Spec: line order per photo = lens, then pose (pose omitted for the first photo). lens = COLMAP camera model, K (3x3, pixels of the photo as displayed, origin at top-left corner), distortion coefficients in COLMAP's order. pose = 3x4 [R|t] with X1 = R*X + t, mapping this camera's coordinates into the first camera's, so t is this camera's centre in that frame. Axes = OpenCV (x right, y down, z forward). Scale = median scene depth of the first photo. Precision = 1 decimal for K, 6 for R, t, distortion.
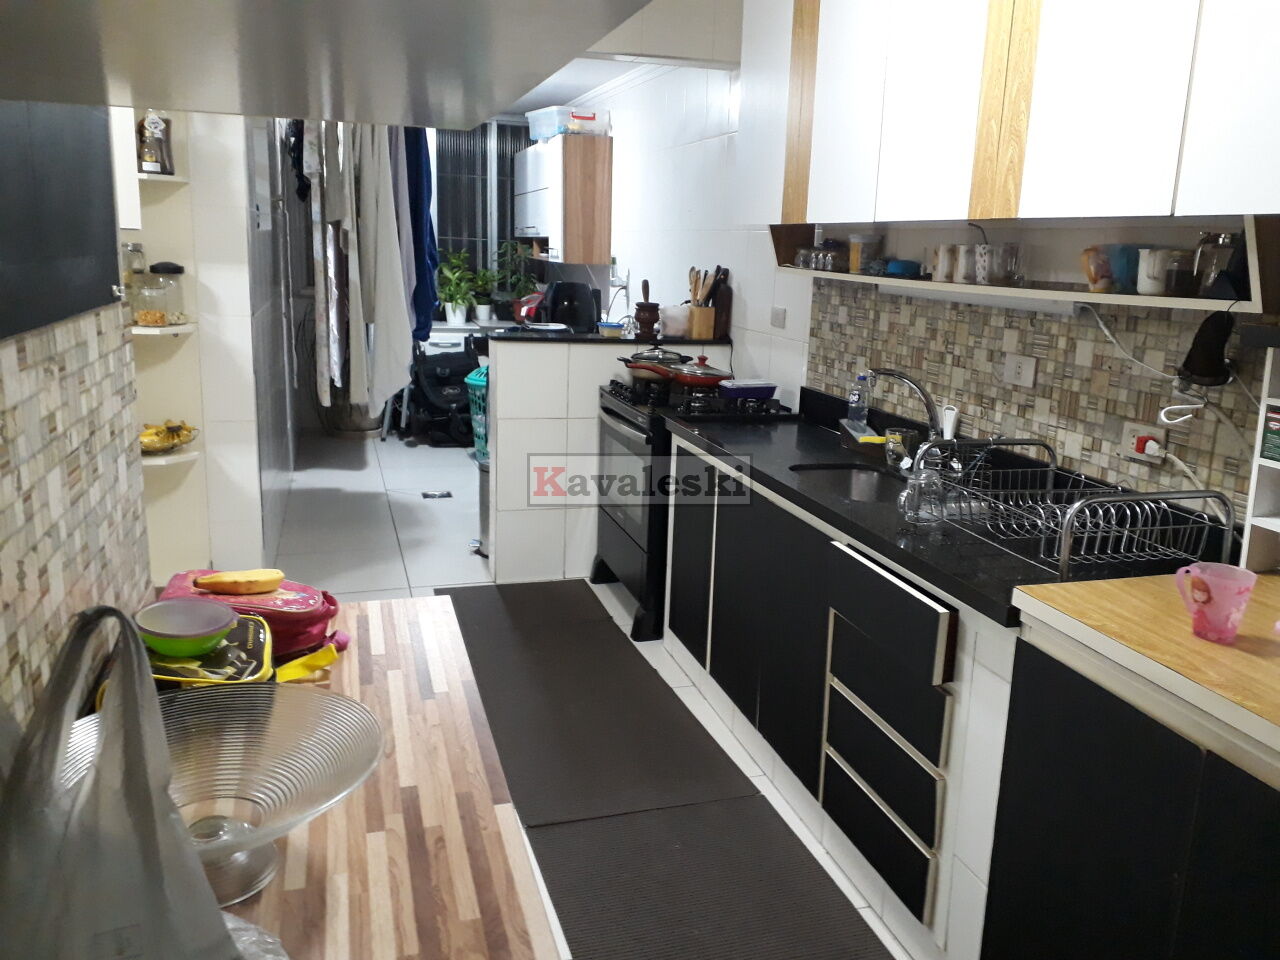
lens RADIAL K [[1018.1, 0, 640.0], [0, 1018.1, 480.0], [0, 0, 1]] dist [0.180560, -0.417661]
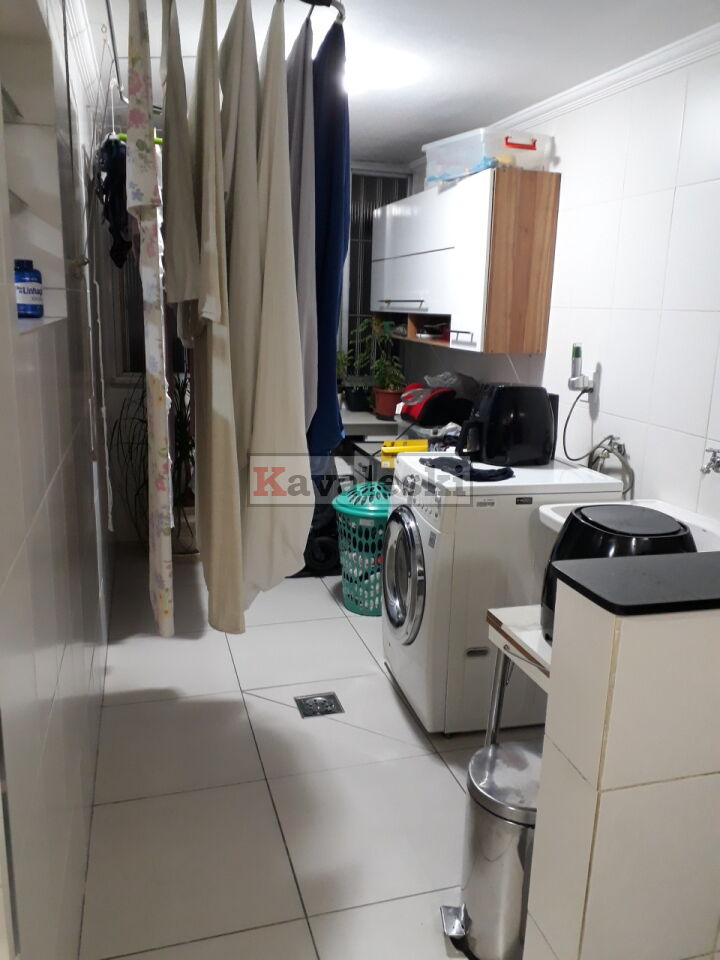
lens RADIAL K [[763.5, 0, 367.9], [0, 763.5, 491.1], [0, 0, 1]] dist [0.180560, -0.417661]
pose [[0.999992, -0.003608, 0.001610, -0.156549], [0.003590, 0.999936, 0.010724, -0.121845], [-0.001649, -0.010718, 0.999941, 0.466703]]
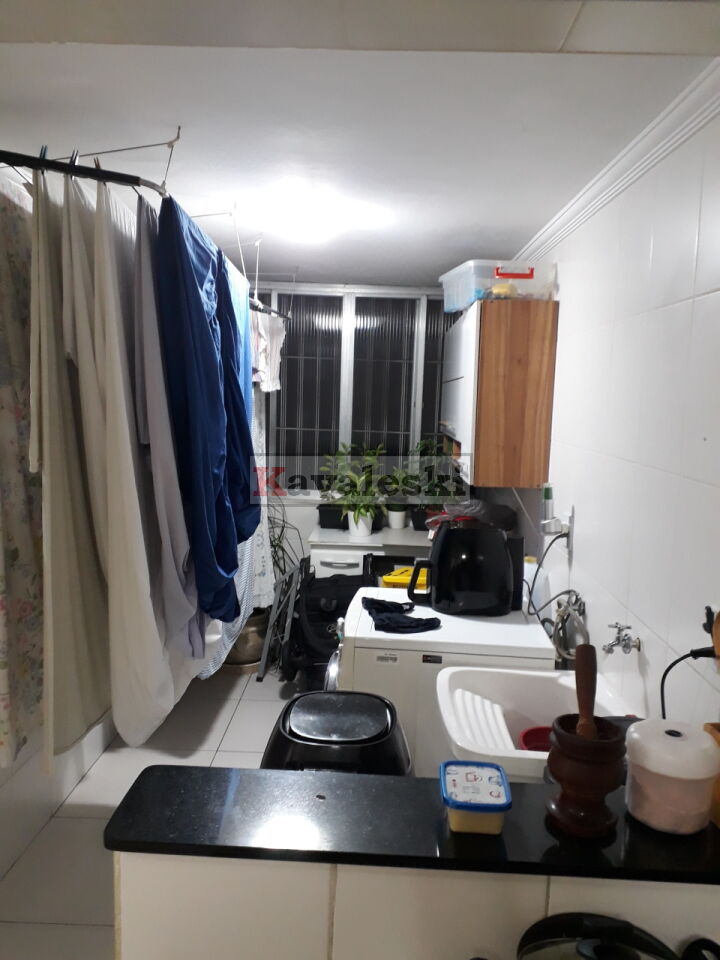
lens RADIAL K [[763.5, 0, 367.9], [0, 763.5, 491.1], [0, 0, 1]] dist [0.180560, -0.417661]
pose [[0.954984, 0.035097, -0.294574, 0.006934], [-0.067530, 0.992626, -0.100661, -0.153347], [0.288869, 0.116022, 0.950312, 0.506904]]
